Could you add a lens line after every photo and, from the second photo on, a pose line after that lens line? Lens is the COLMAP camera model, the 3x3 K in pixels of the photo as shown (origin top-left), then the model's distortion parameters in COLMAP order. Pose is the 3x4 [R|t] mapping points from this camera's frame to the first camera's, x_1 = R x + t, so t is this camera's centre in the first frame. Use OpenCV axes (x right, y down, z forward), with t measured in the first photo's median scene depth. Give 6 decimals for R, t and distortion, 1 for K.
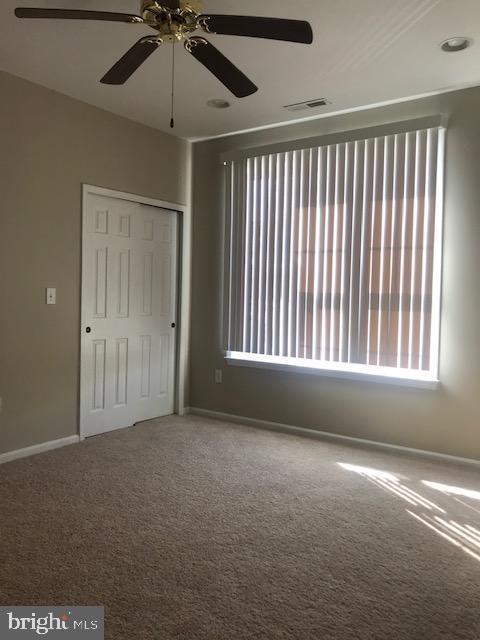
lens RADIAL K [[521.7, 0, 242.1], [0, 521.7, 320.7], [0, 0, 1]] dist [0.033833, -0.017661]
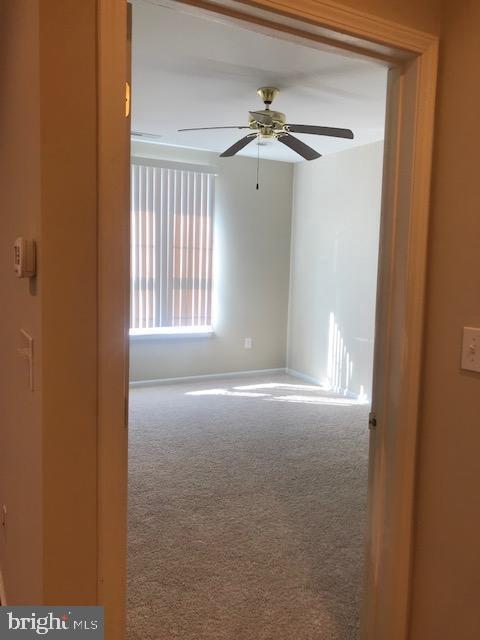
lens RADIAL K [[521.7, 0, 241.0], [0, 521.7, 322.2], [0, 0, 1]] dist [0.033833, -0.017661]
pose [[0.435555, -0.104784, 0.894043, -0.988573], [0.024408, 0.994211, 0.104633, -0.077531], [-0.899831, -0.023752, 0.435591, 0.194845]]
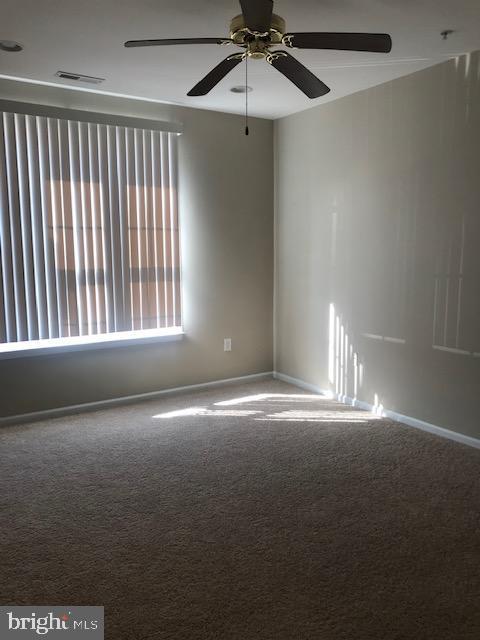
lens RADIAL K [[521.7, 0, 239.1], [0, 521.7, 316.1], [0, 0, 1]] dist [0.033833, -0.017661]
pose [[0.366809, -0.139108, 0.919837, -0.724592], [0.061294, 0.990223, 0.125310, -0.076790], [-0.928275, 0.010415, 0.371749, 0.363619]]
